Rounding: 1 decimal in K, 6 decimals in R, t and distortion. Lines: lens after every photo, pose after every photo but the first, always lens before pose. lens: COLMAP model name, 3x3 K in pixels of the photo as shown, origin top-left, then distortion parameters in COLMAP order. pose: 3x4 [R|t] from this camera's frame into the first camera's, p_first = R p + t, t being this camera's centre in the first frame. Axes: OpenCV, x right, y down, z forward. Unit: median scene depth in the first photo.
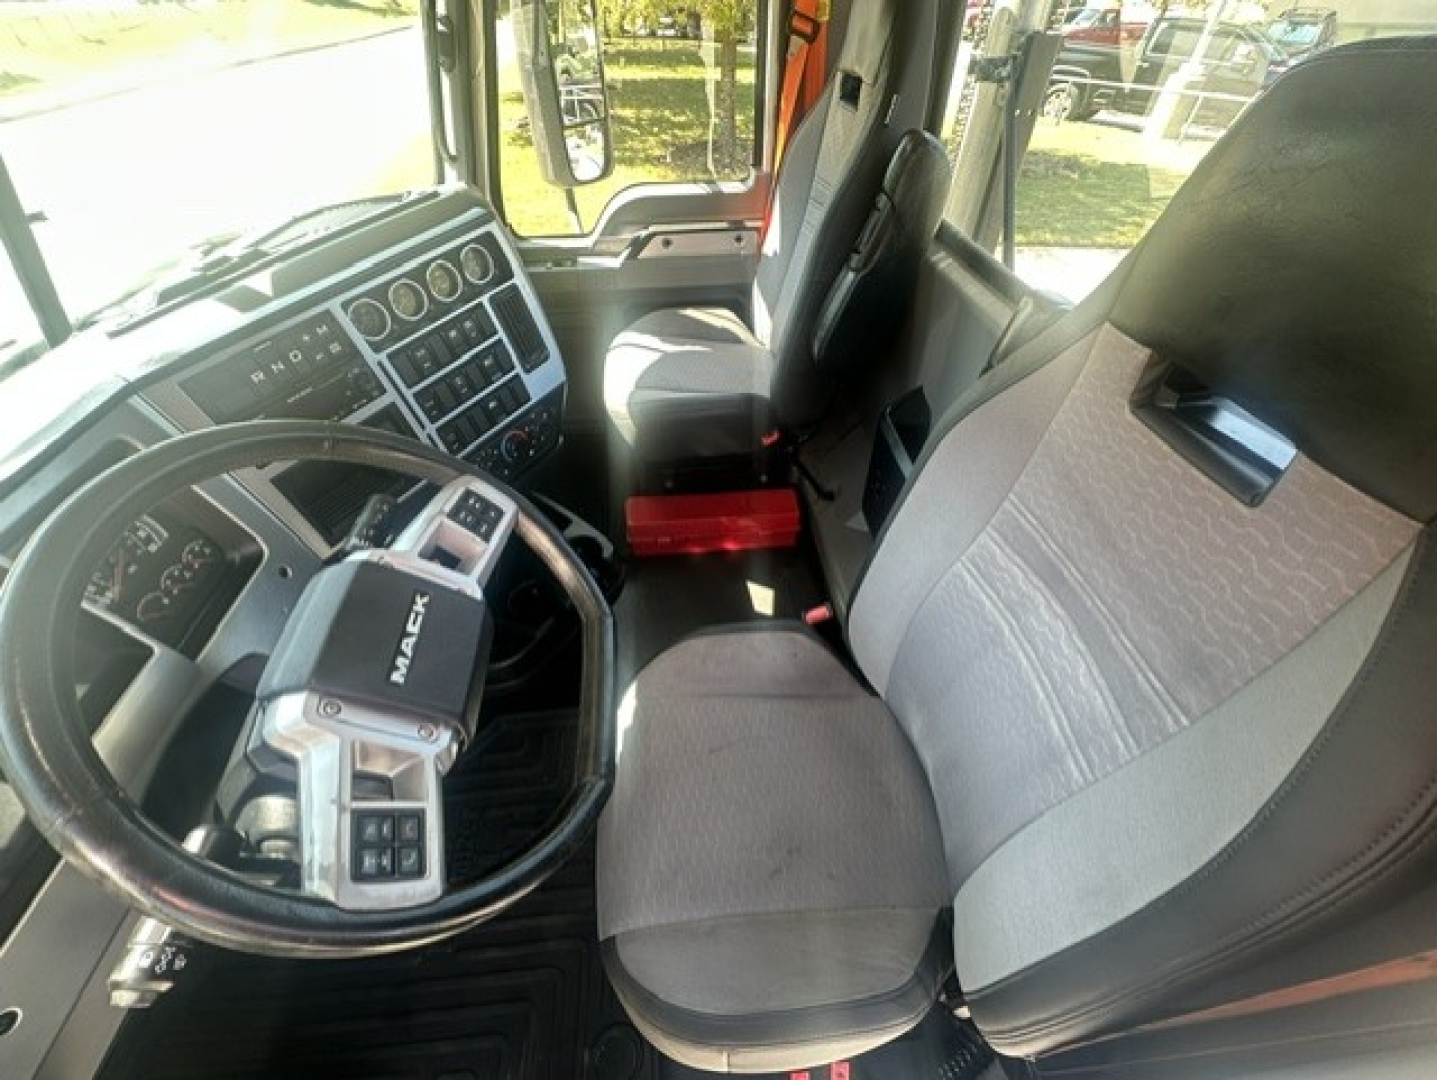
lens RADIAL K [[576.1, 0, 713.4], [0, 576.1, 533.1], [0, 0, 1]] dist [-0.000293, 0.000068]
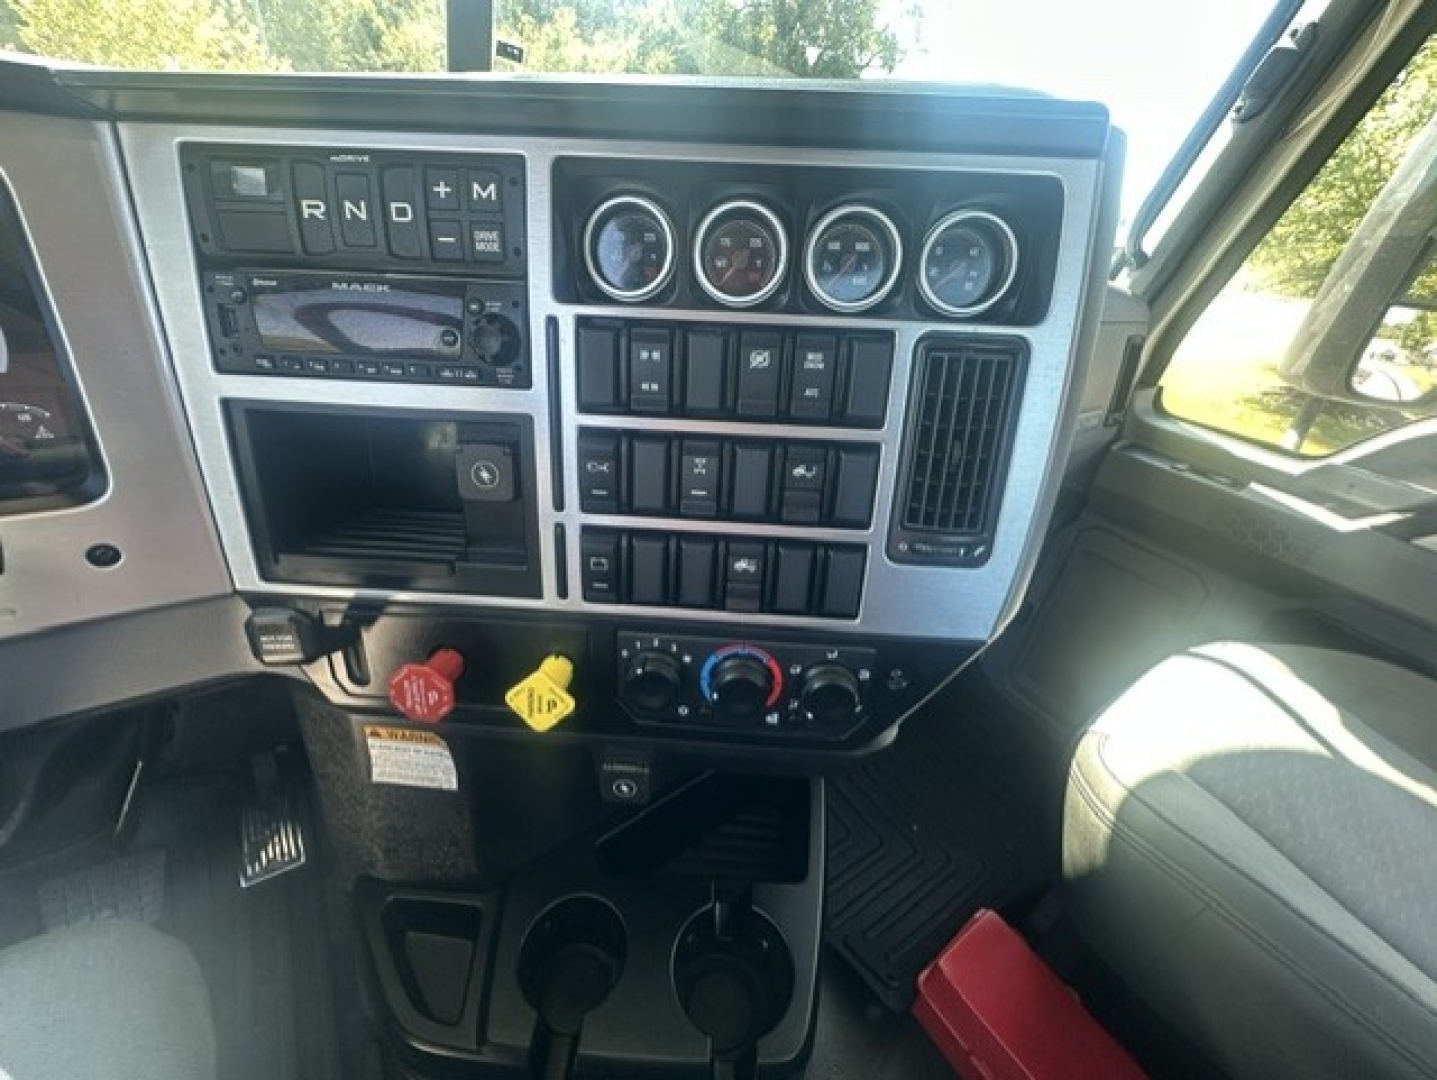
lens RADIAL K [[571.6, 0, 721.3], [0, 571.6, 537.1], [0, 0, 1]] dist [0.000651, -0.000093]
pose [[0.485350, 0.503178, -0.715015, -0.109258], [-0.691374, 0.721475, 0.038421, -0.198632], [0.535198, 0.475695, 0.698052, 0.597865]]
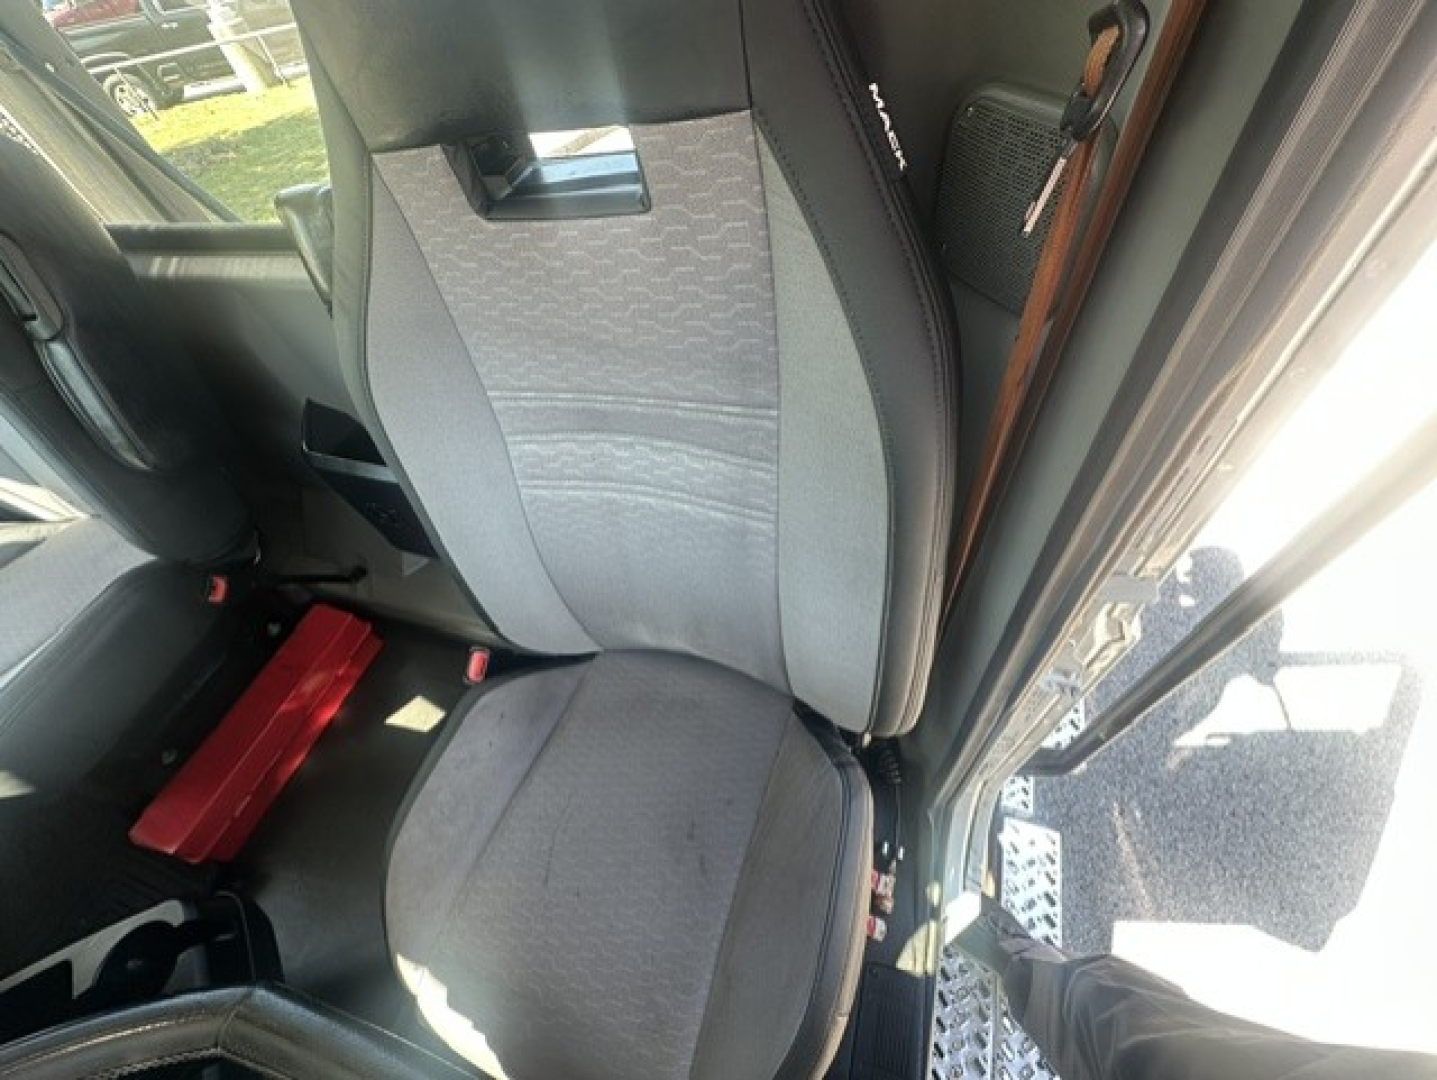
lens RADIAL K [[560.8, 0, 718.5], [0, 560.8, 540.0], [0, 0, 1]] dist [-0.016275, 0.000194]
pose [[0.381575, -0.761328, 0.524195, 0.025758], [0.731083, 0.595592, 0.332849, 0.018886], [-0.565613, 0.256223, 0.783857, 0.114602]]
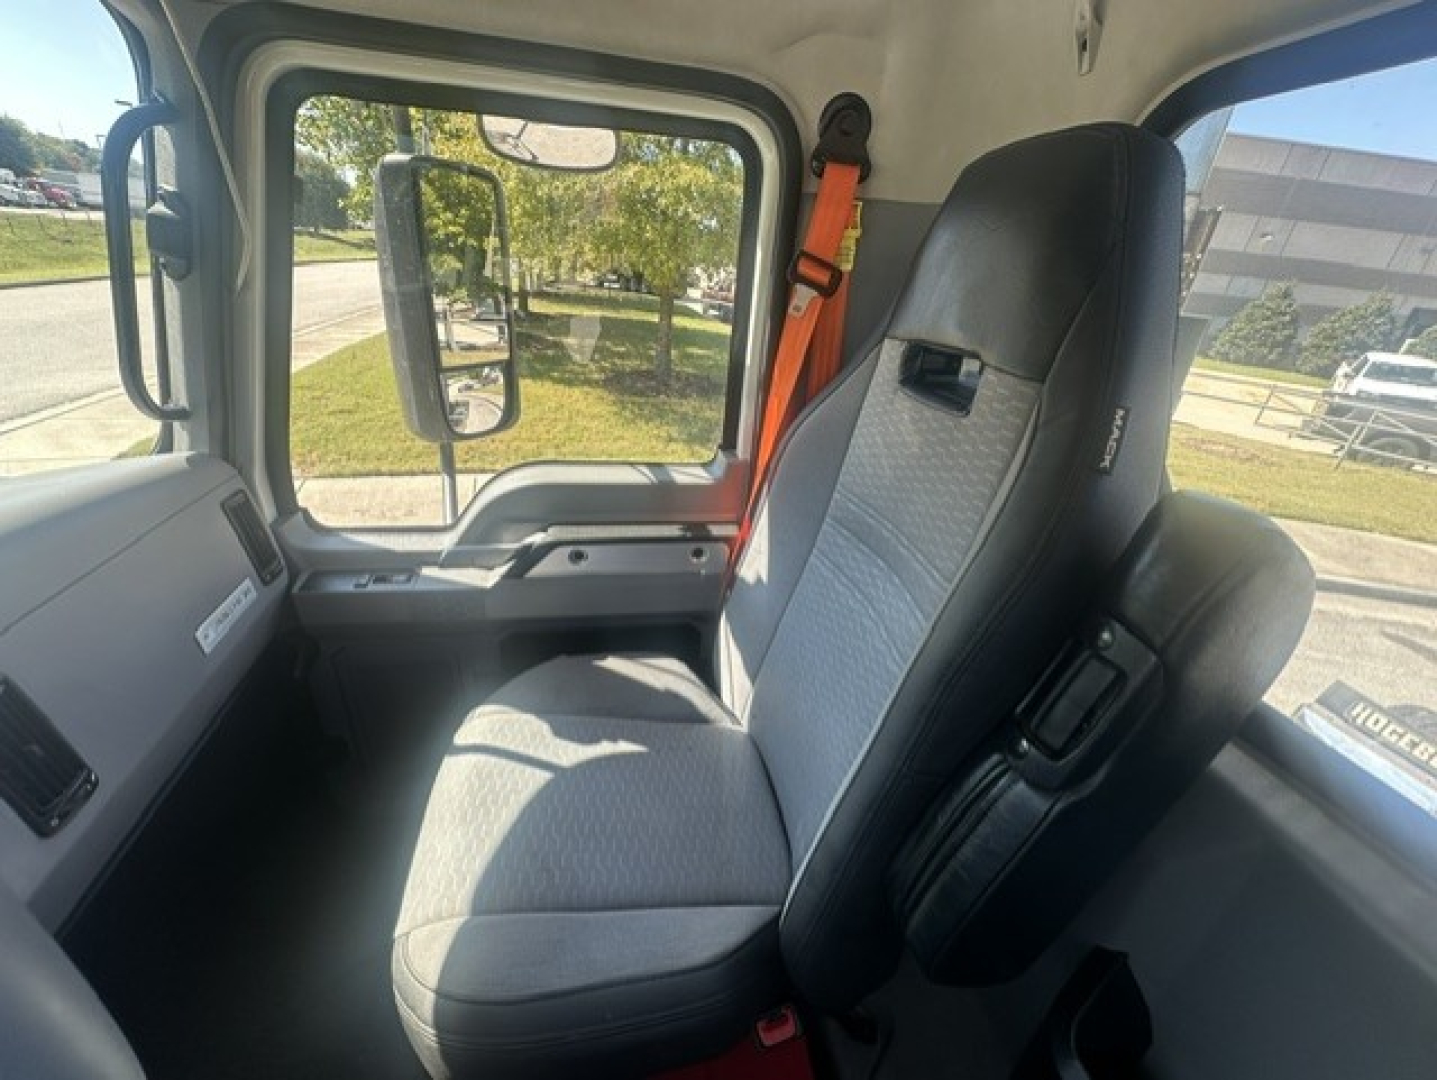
lens RADIAL K [[571.6, 0, 721.3], [0, 571.6, 537.1], [0, 0, 1]] dist [0.000651, -0.000093]
pose [[0.990134, 0.035073, 0.135661, -0.019959], [0.008112, 0.952197, -0.305377, -0.461412], [-0.139886, 0.303464, 0.942519, 0.568230]]
